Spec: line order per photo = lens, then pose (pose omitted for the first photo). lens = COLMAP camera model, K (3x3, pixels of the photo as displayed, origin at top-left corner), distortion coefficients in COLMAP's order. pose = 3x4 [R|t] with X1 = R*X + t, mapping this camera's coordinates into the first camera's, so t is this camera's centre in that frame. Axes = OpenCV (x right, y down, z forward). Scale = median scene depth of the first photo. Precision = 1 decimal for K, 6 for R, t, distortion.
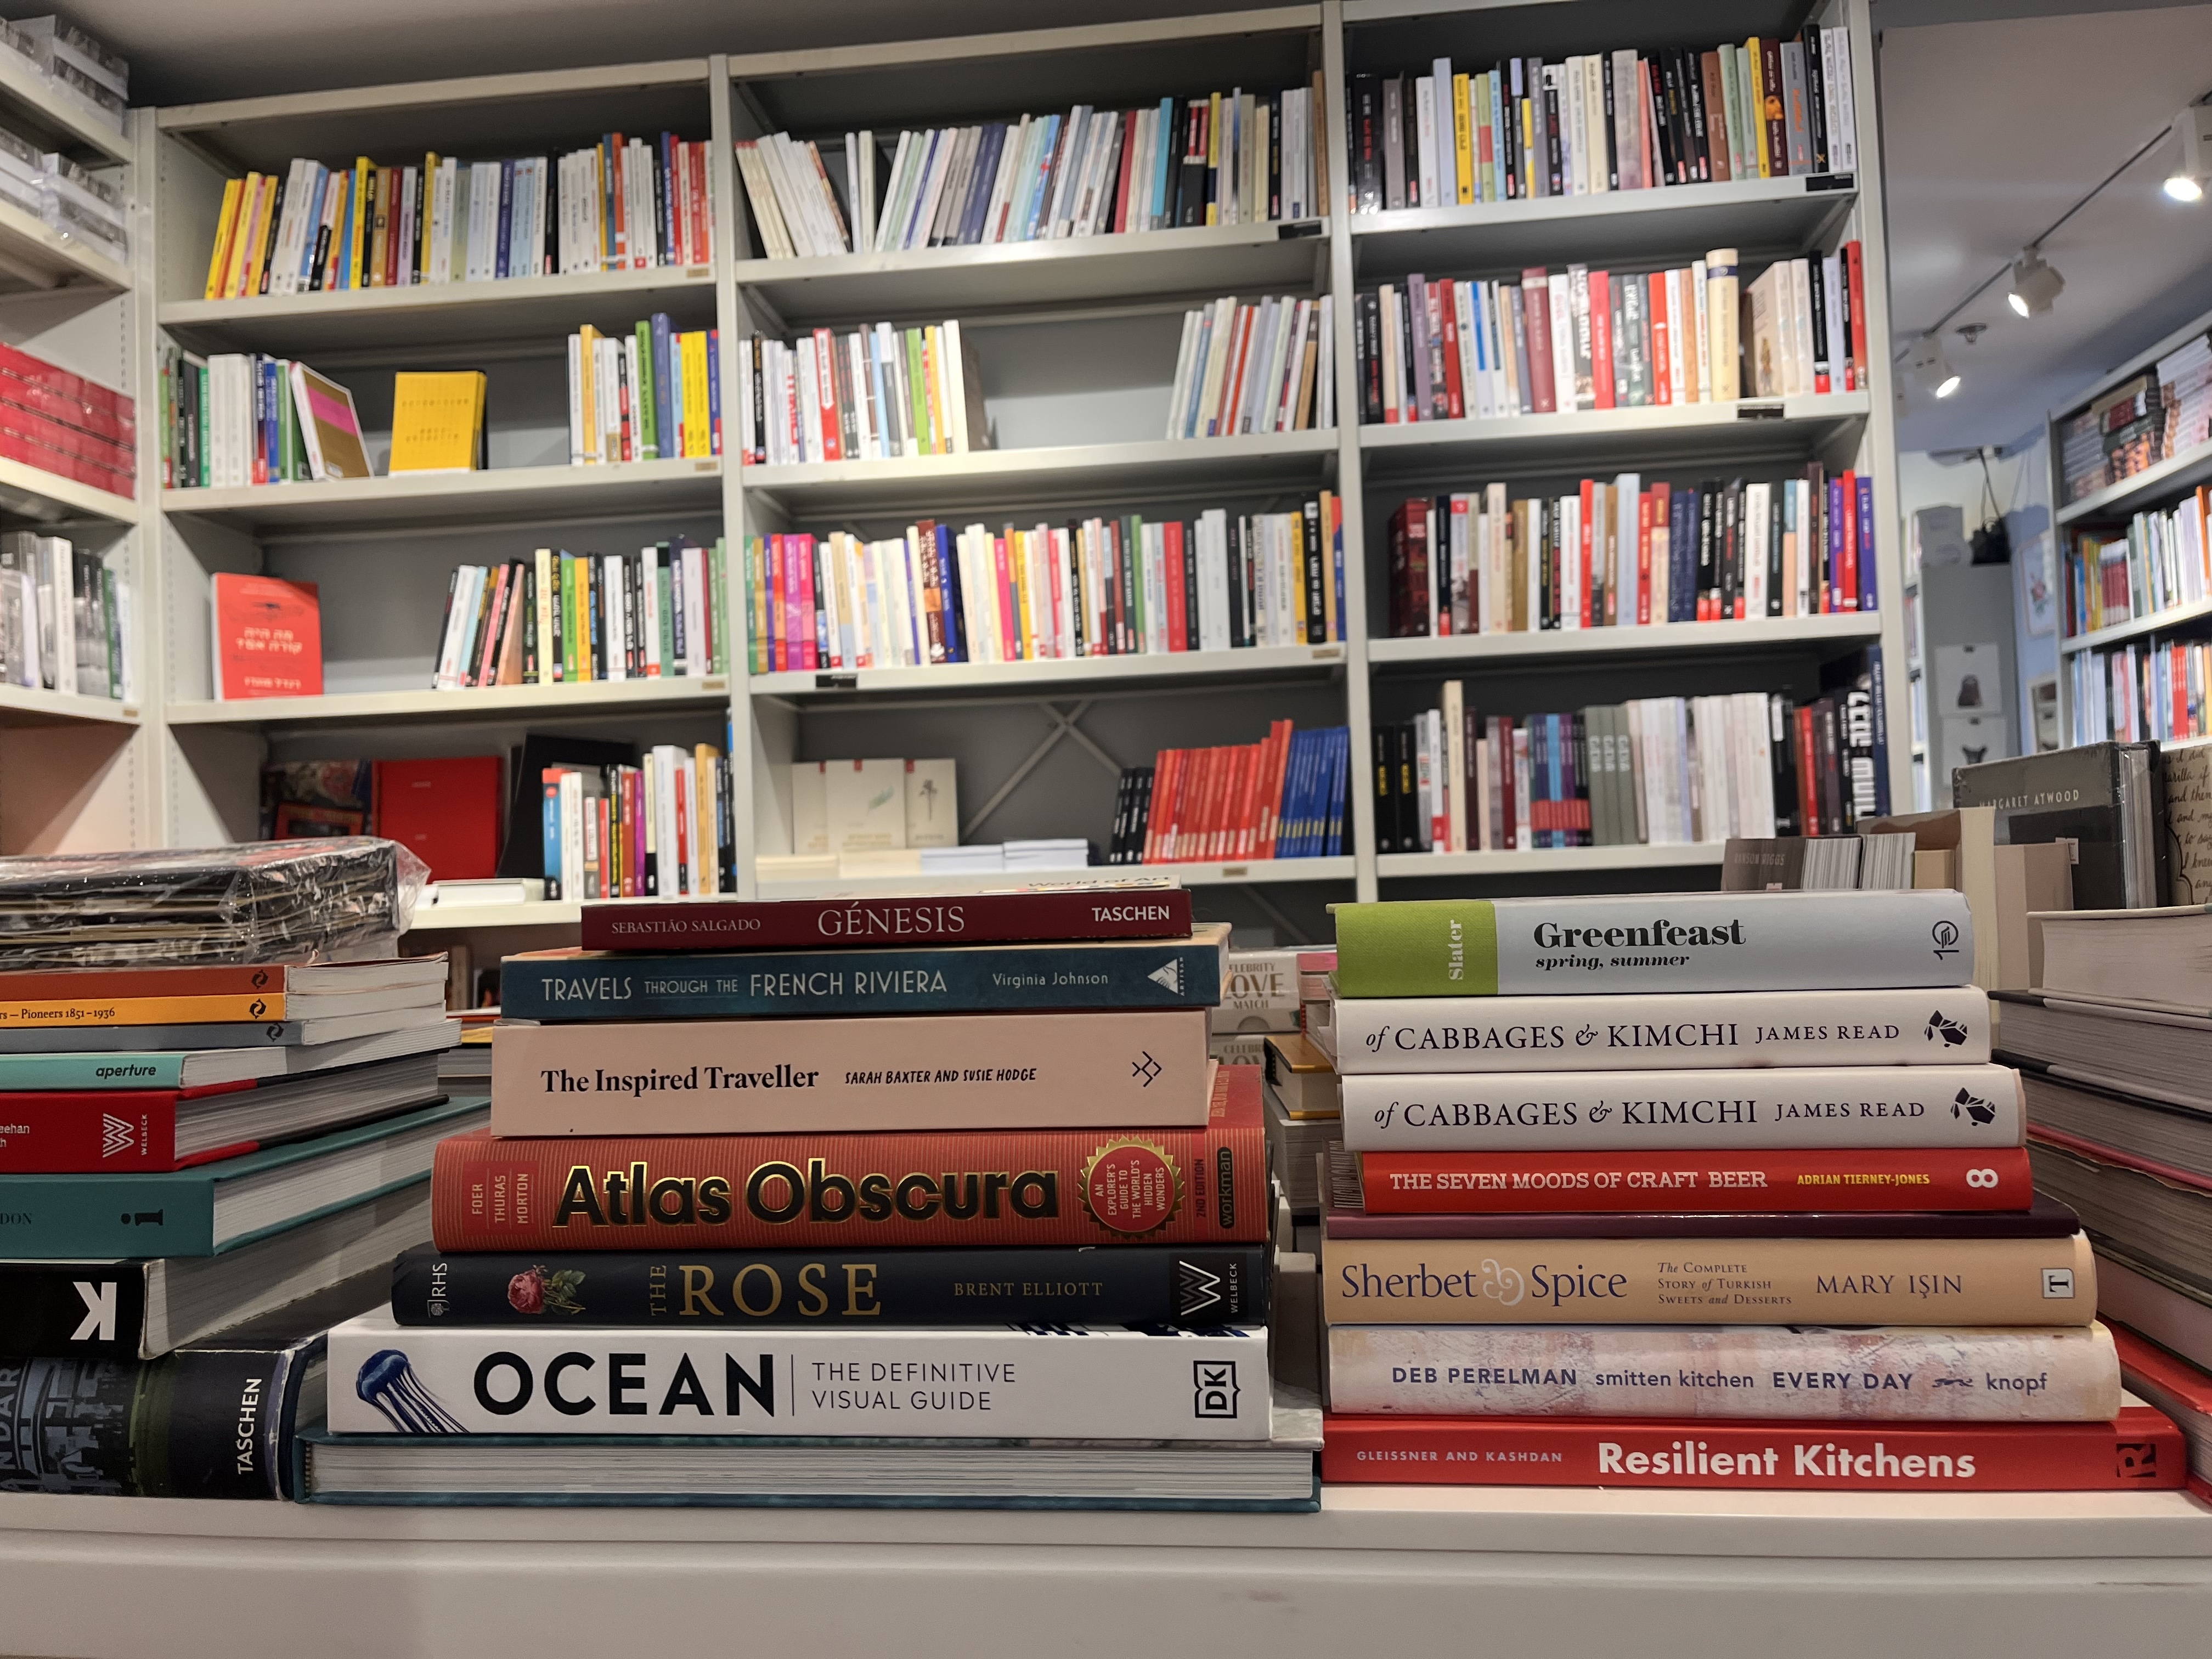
lens RADIAL K [[1656.6, 0, 1094.5], [0, 1656.6, 824.6], [0, 0, 1]] dist [0.053513, -0.068926]
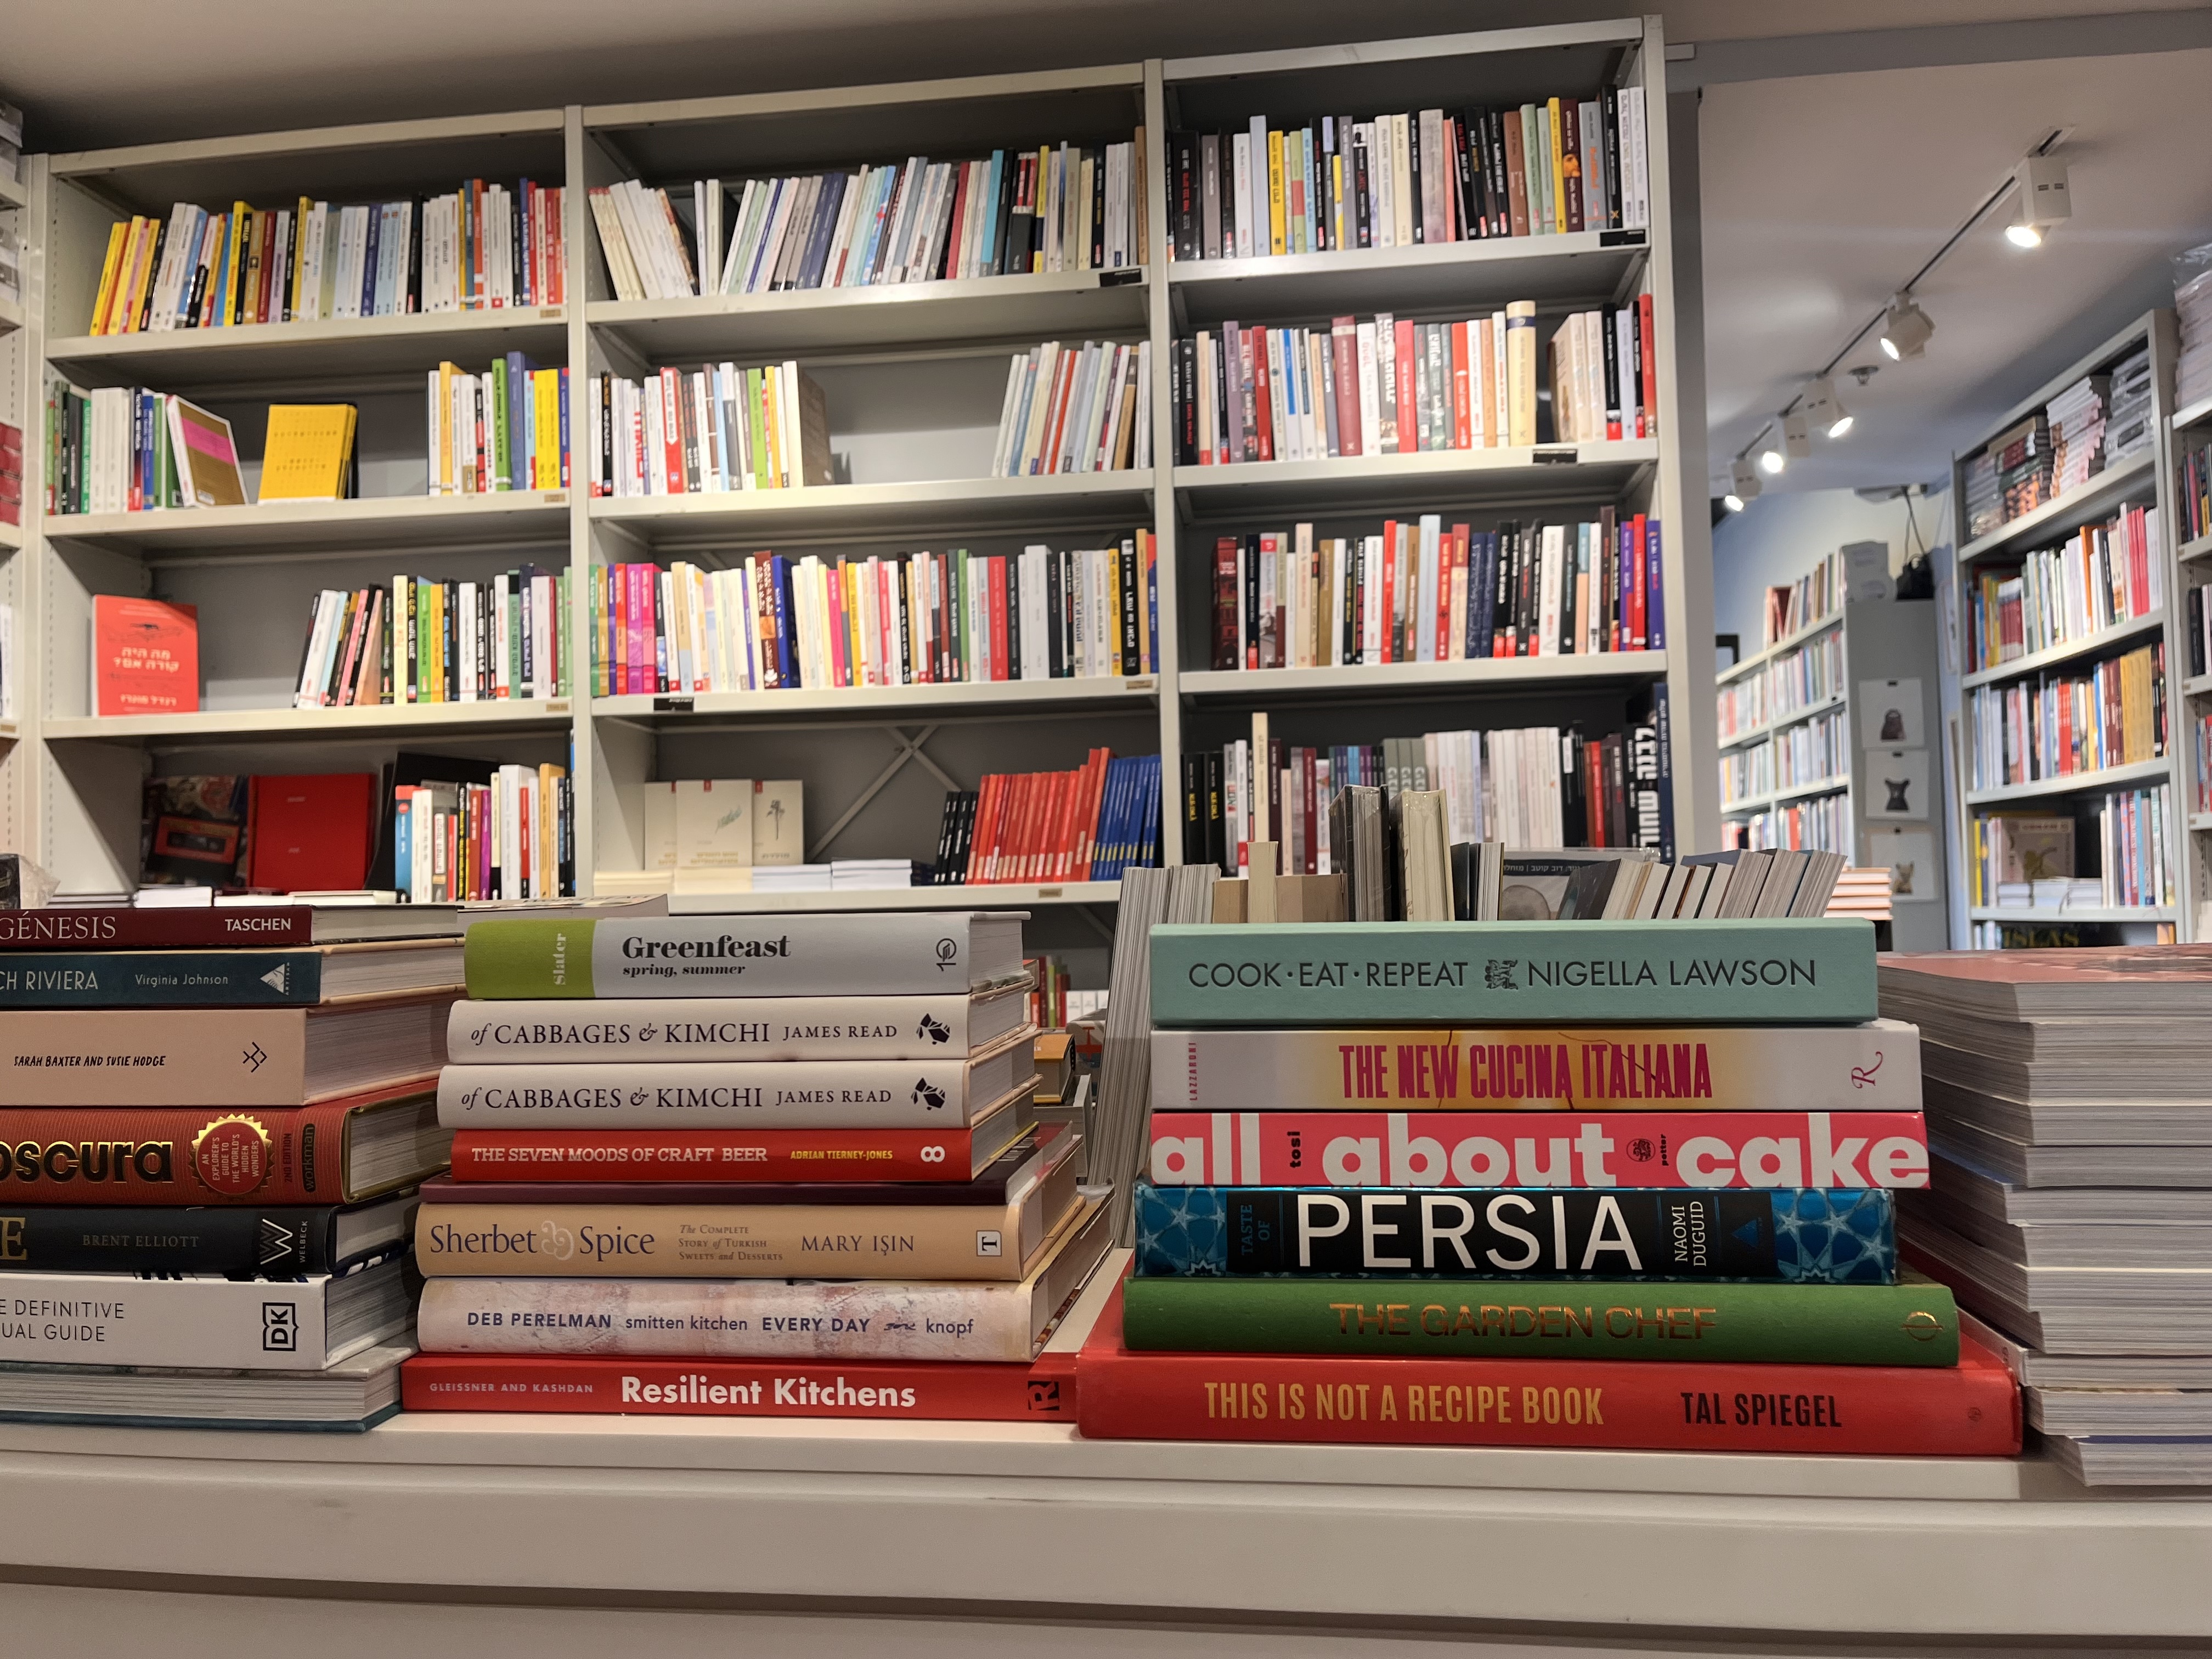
lens RADIAL K [[1656.6, 0, 1121.6], [0, 1656.6, 829.2], [0, 0, 1]] dist [0.053513, -0.068926]
pose [[0.999805, 0.012276, -0.015452, 0.144083], [-0.012418, 0.999881, -0.009150, -0.002368], [0.015338, 0.009340, 0.999839, -0.038817]]
